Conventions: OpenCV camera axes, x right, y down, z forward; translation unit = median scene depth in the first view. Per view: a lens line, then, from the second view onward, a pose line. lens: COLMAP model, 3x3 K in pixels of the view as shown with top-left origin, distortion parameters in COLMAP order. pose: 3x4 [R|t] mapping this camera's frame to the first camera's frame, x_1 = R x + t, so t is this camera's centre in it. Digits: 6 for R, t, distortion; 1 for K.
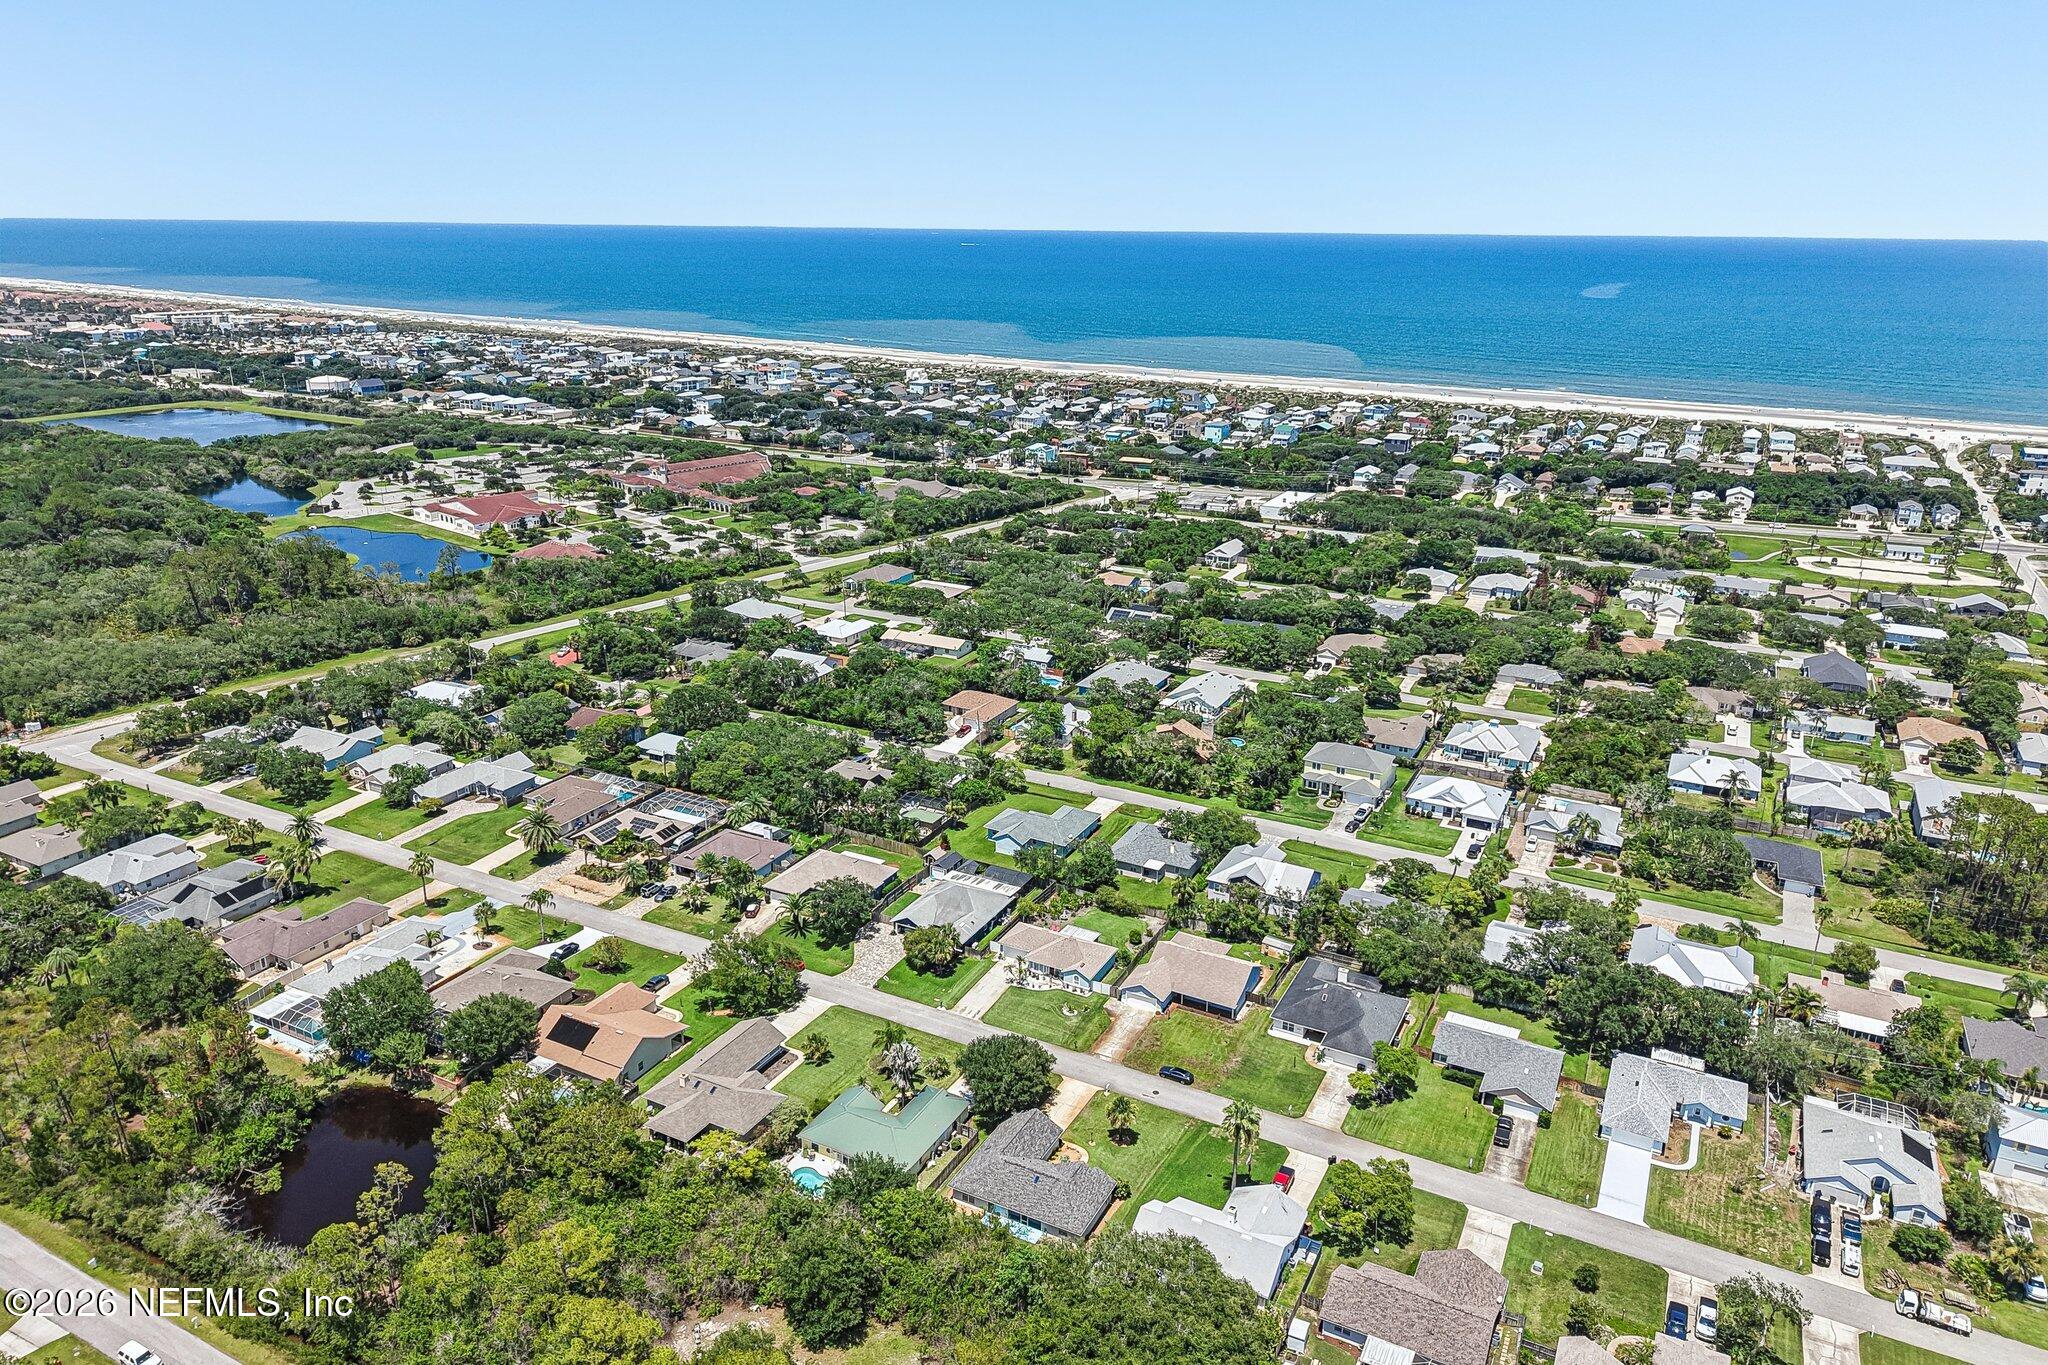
lens RADIAL K [[1376.1, 0, 1024.0], [0, 1376.1, 682.5], [0, 0, 1]] dist [0.075551, -0.096869]
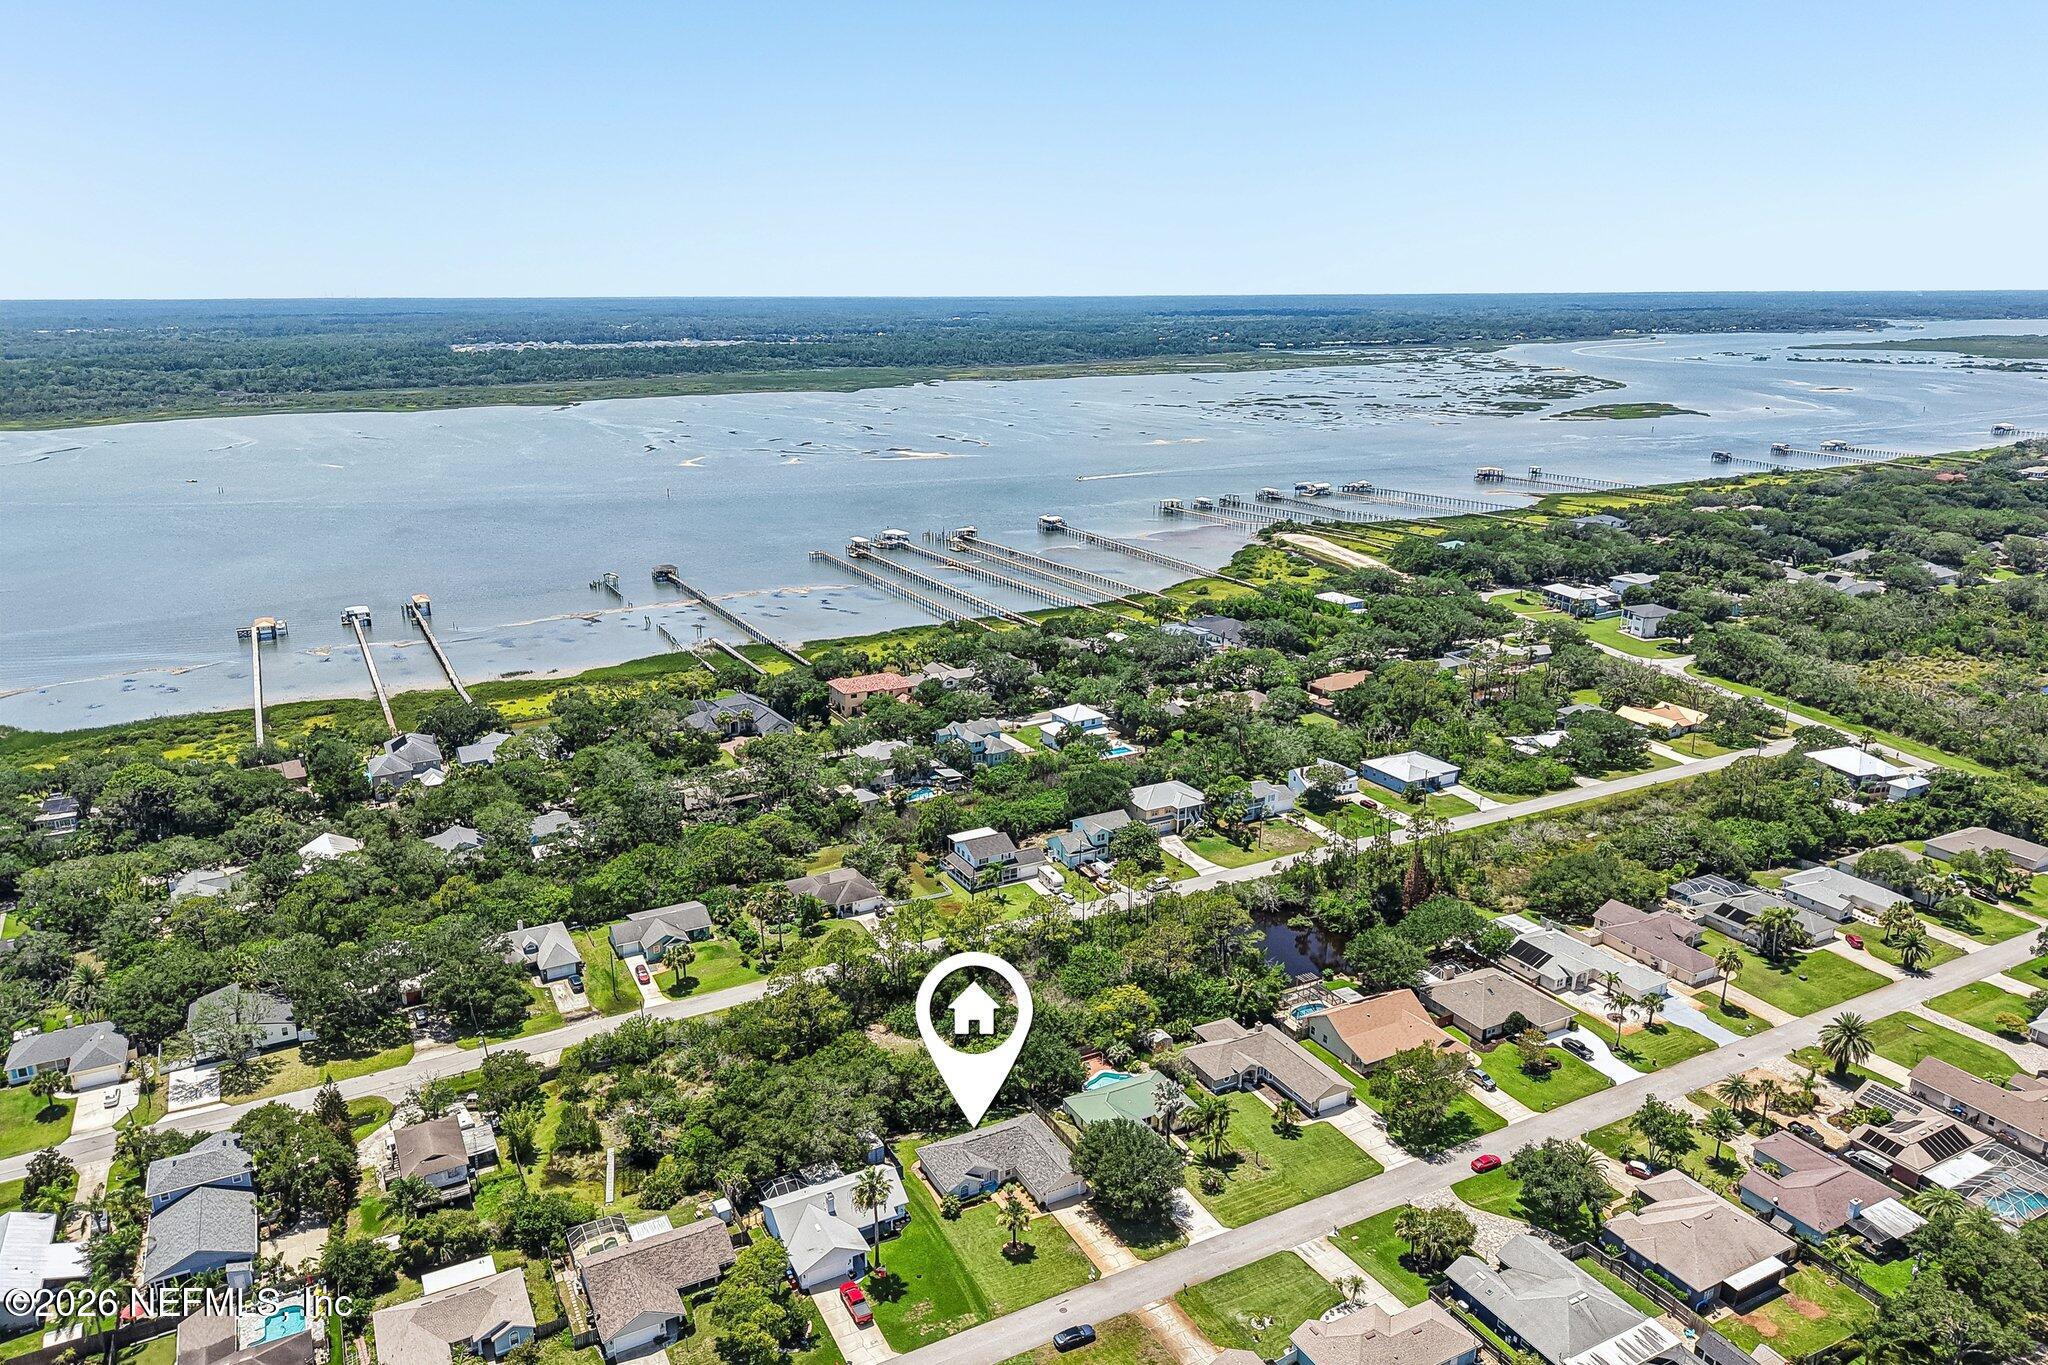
lens RADIAL K [[1376.1, 0, 1024.0], [0, 1376.1, 682.5], [0, 0, 1]] dist [0.075551, -0.096869]
pose [[-0.560137, 0.215087, -0.799990, 0.609697], [-0.265450, 0.868181, 0.419284, -0.333243], [0.784718, 0.447214, -0.429205, 1.016460]]
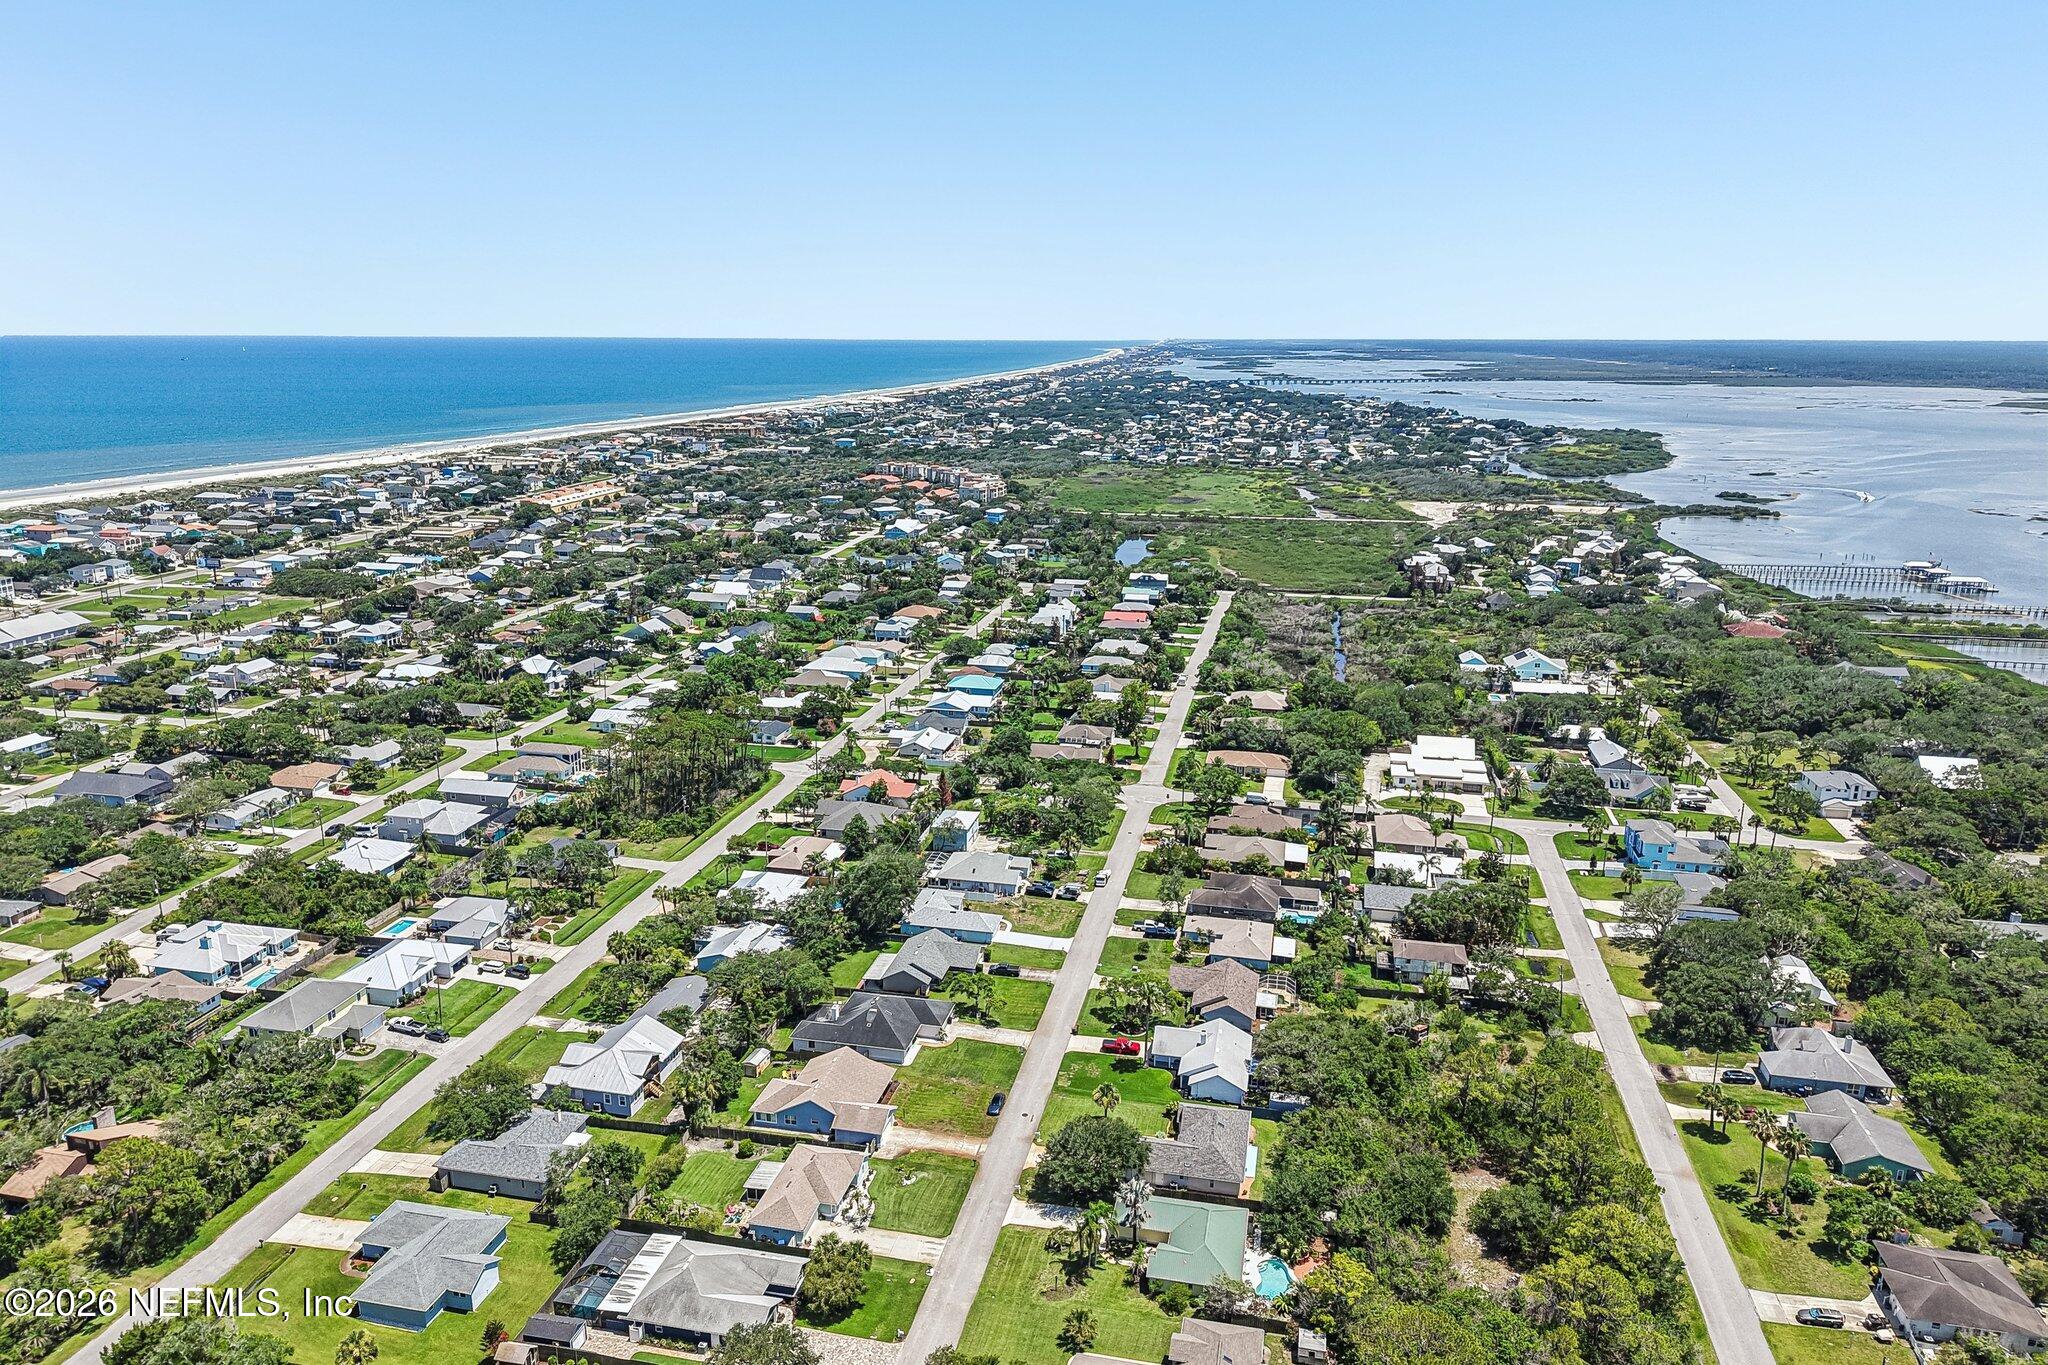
lens RADIAL K [[1362.8, 0, 1024.0], [0, 1362.8, 682.5], [0, 0, 1]] dist [0.039697, -0.035554]
pose [[-0.262982, -0.252304, 0.931227, -0.707523], [0.301770, 0.895262, 0.327781, -0.311130], [-0.916392, 0.367217, -0.159301, 0.906652]]
